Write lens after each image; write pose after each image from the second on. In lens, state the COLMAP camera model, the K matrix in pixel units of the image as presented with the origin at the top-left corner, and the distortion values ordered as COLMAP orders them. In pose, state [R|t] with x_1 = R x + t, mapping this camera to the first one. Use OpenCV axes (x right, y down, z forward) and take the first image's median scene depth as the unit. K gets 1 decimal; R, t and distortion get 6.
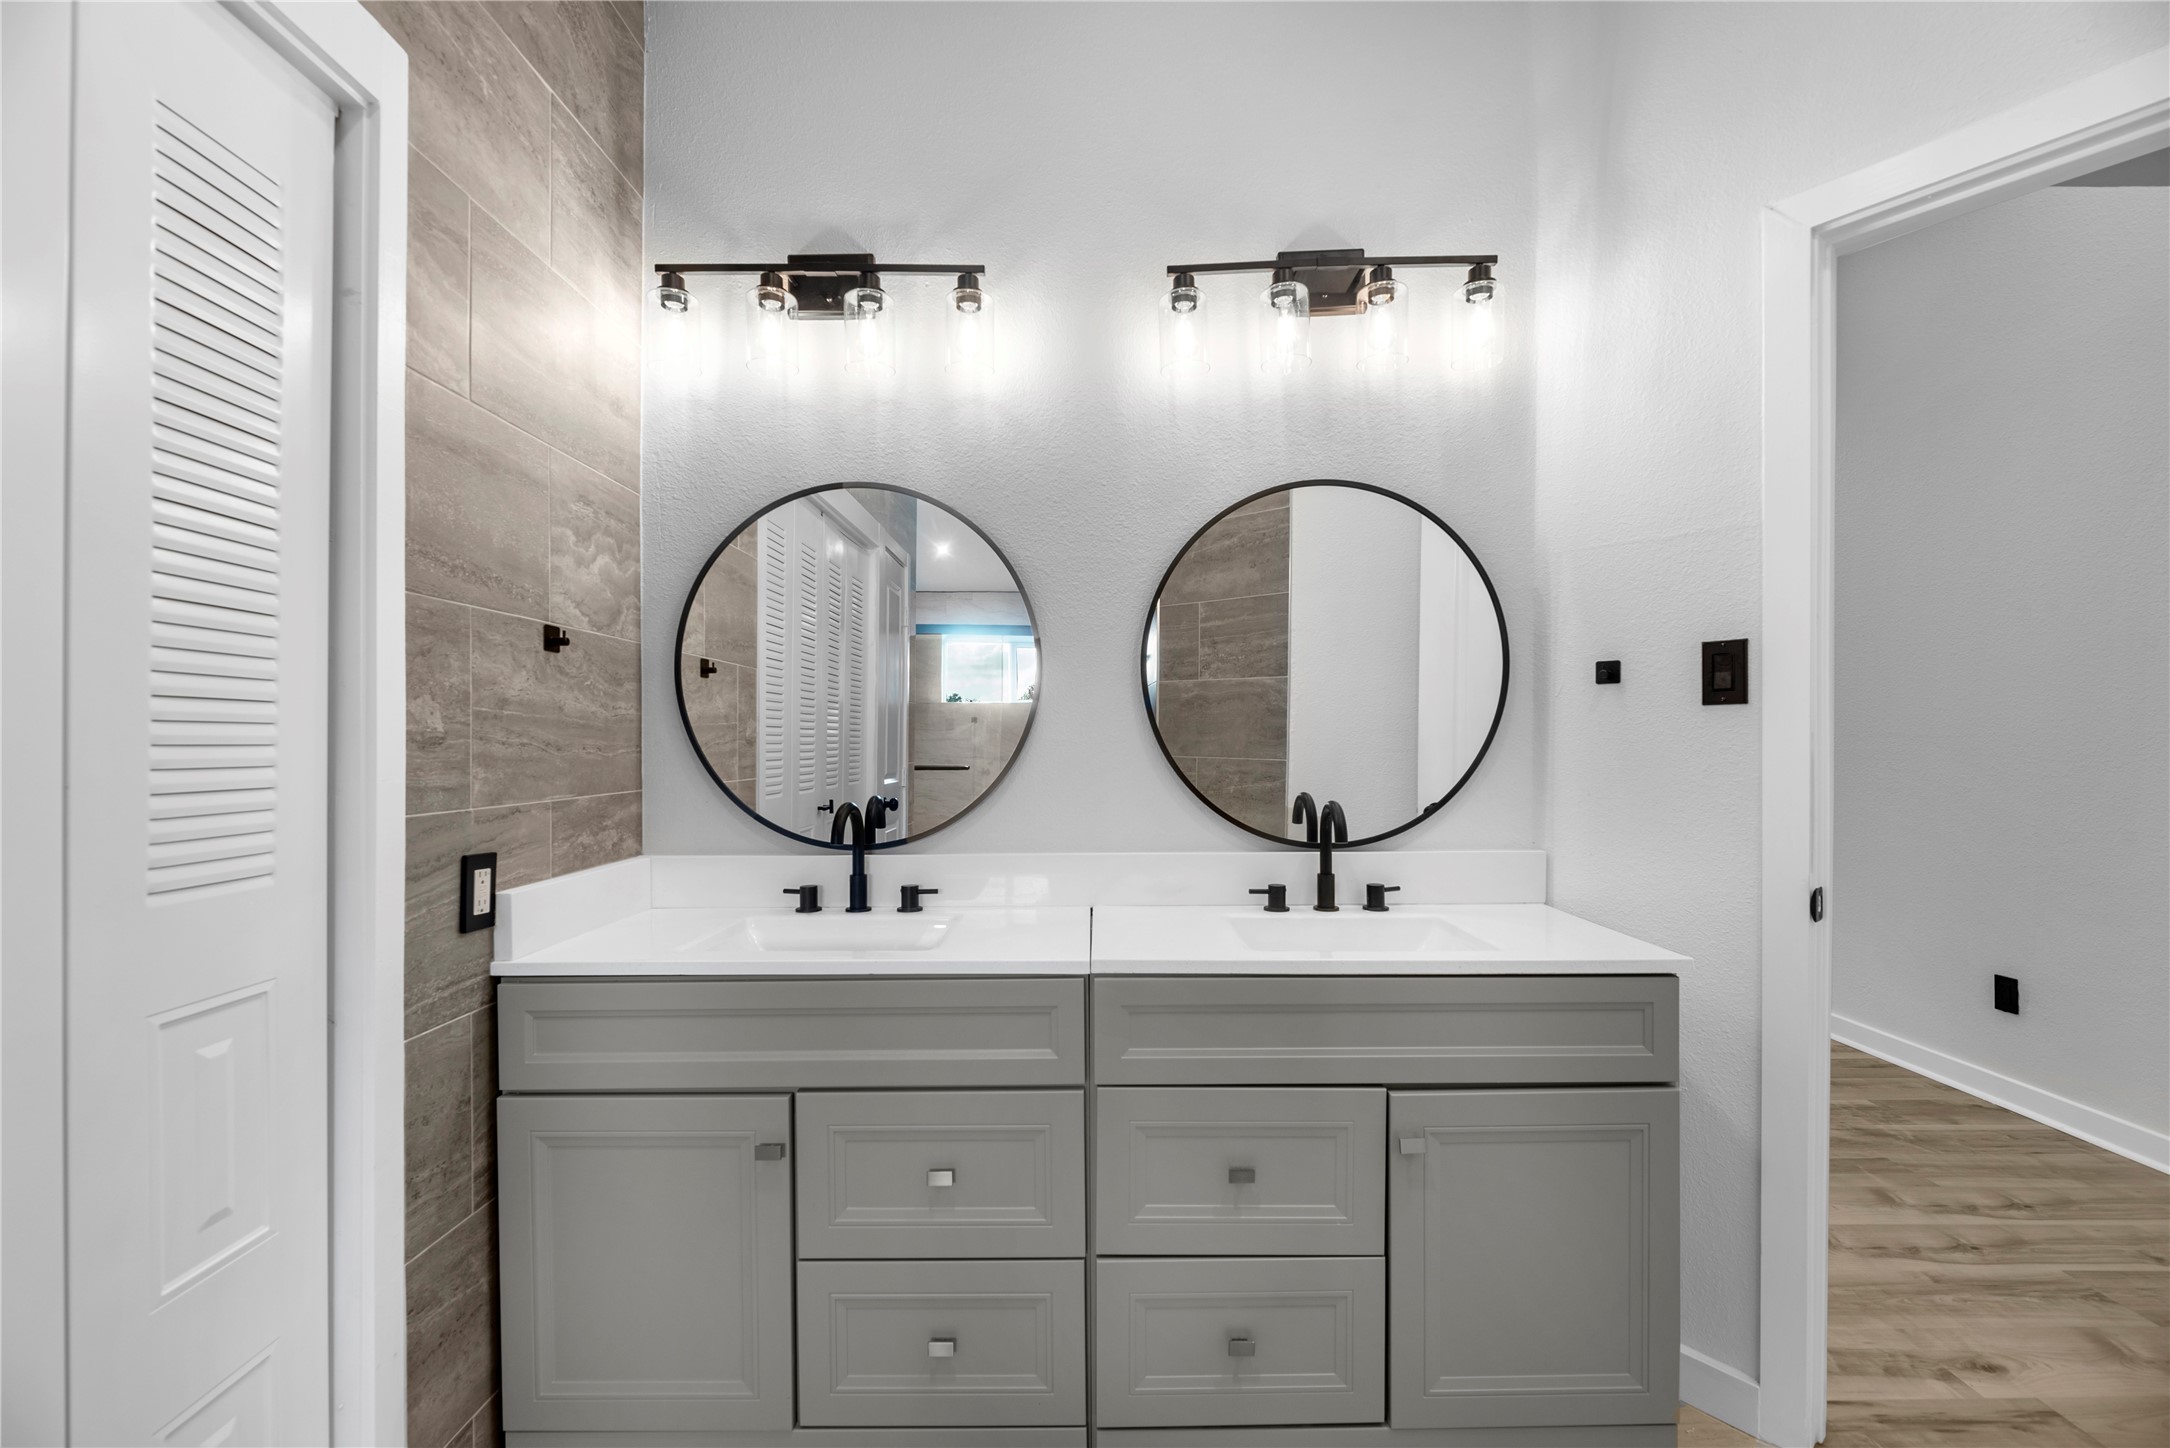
lens RADIAL K [[865.2, 0, 1089.5], [0, 865.2, 743.8], [0, 0, 1]] dist [-0.005669, 0.001225]
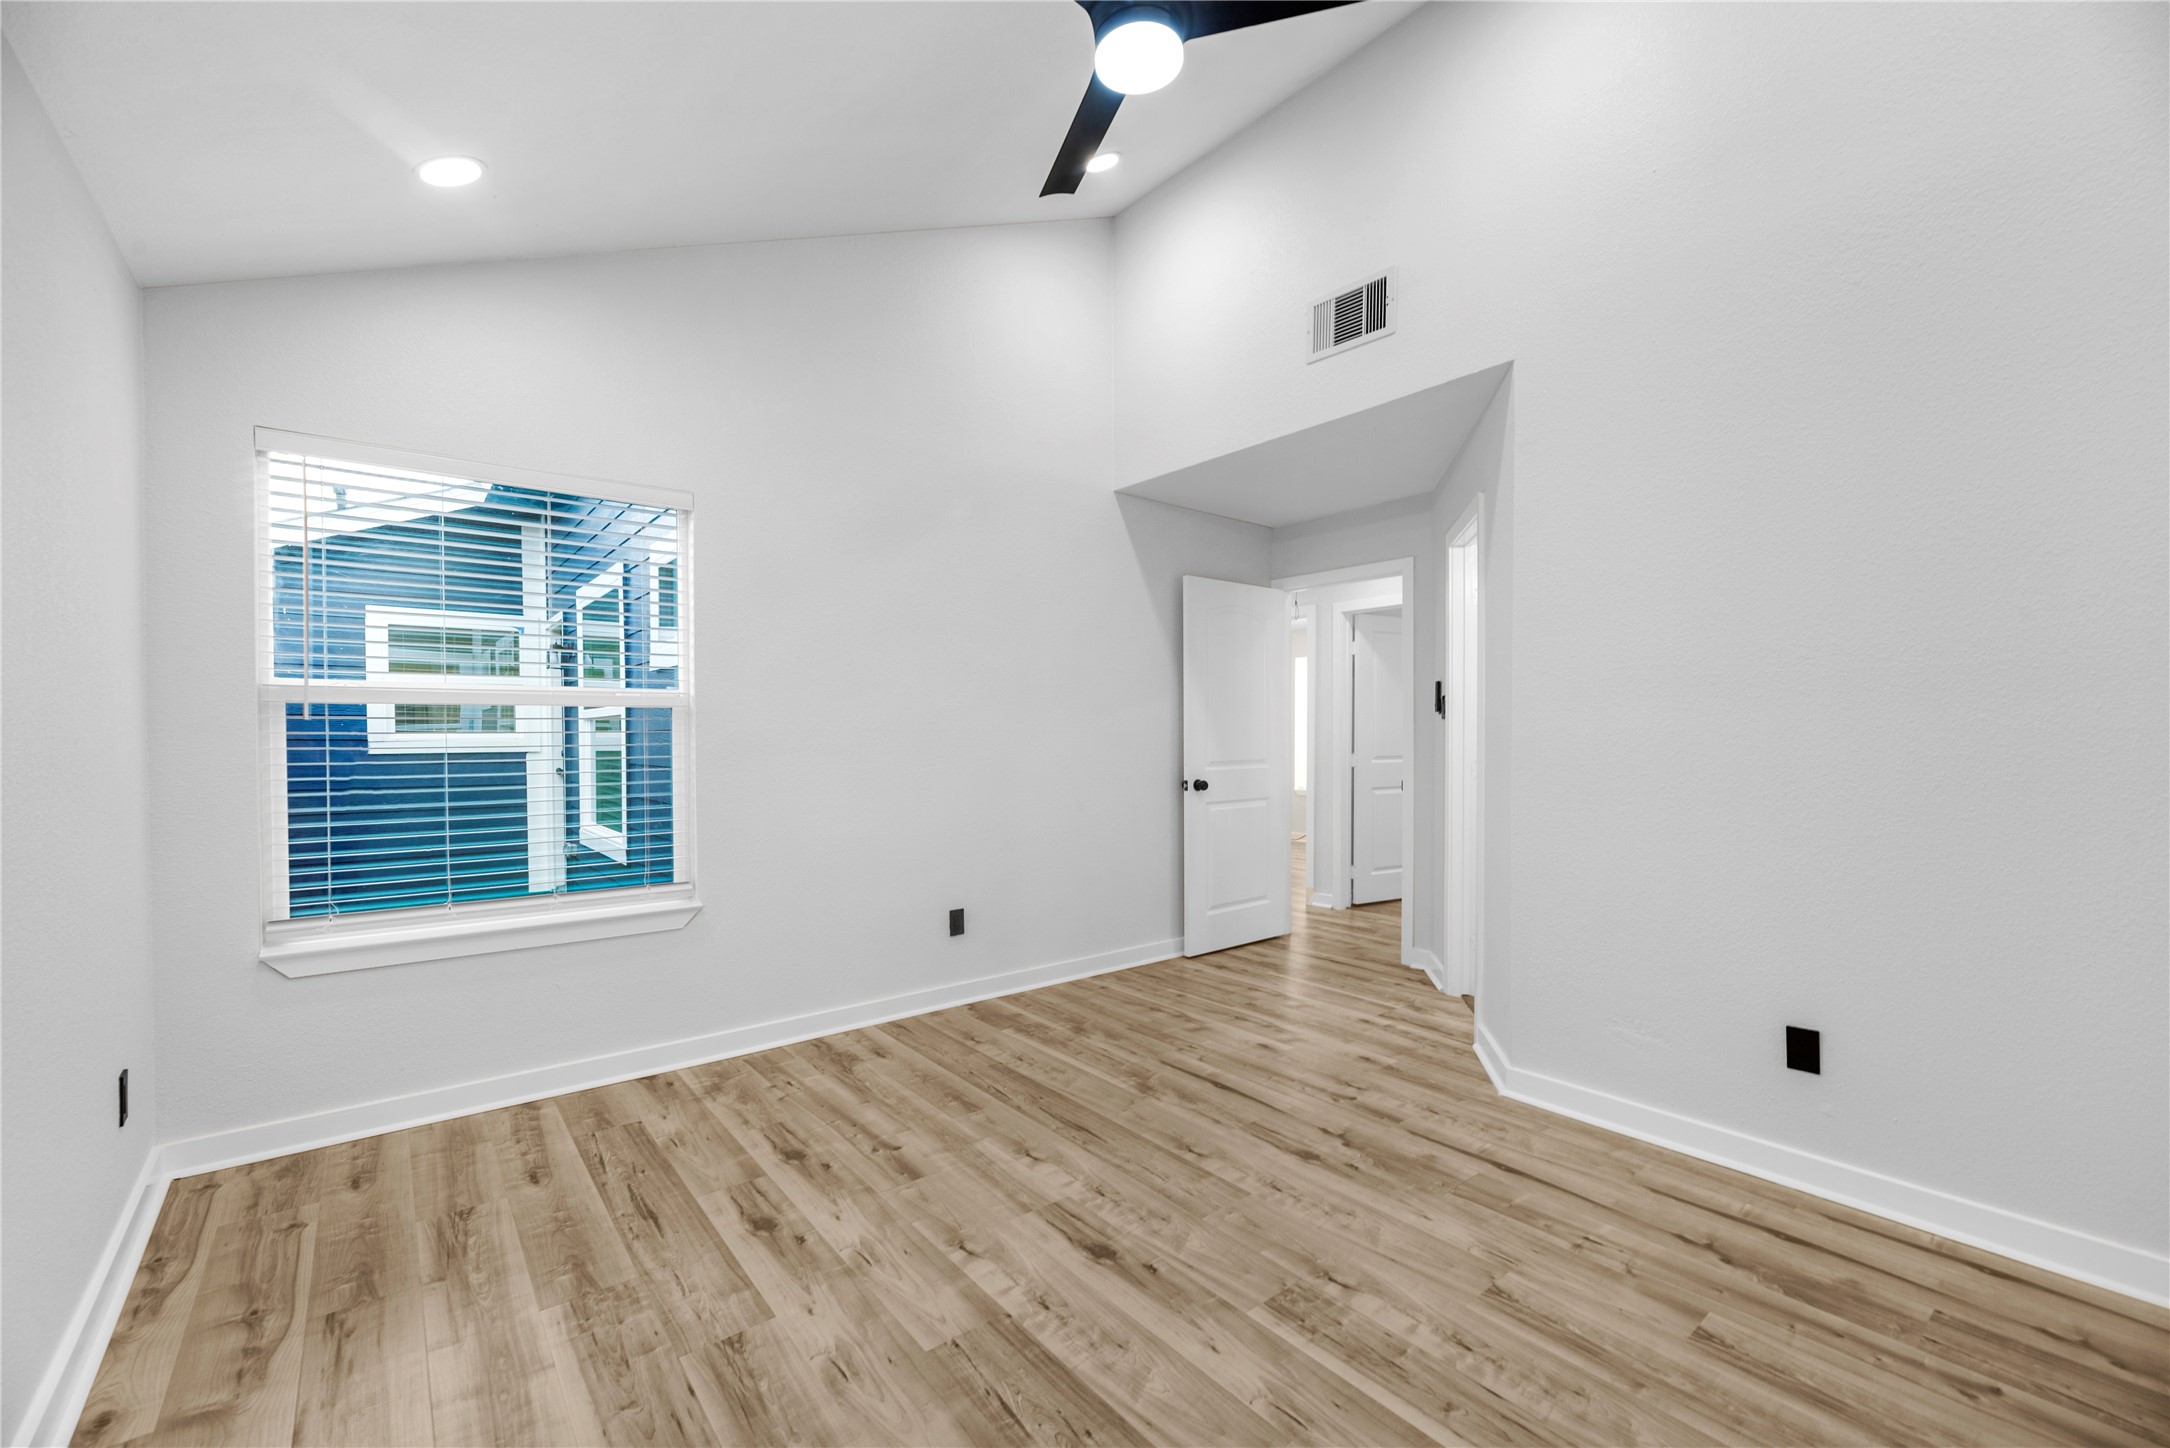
lens RADIAL K [[865.2, 0, 1097.7], [0, 865.2, 731.2], [0, 0, 1]] dist [-0.005669, 0.001225]
pose [[-0.616819, 0.010064, 0.787041, -0.177317], [0.015046, 0.999886, -0.000993, -0.007247], [-0.786961, 0.011229, -0.616901, 1.973122]]
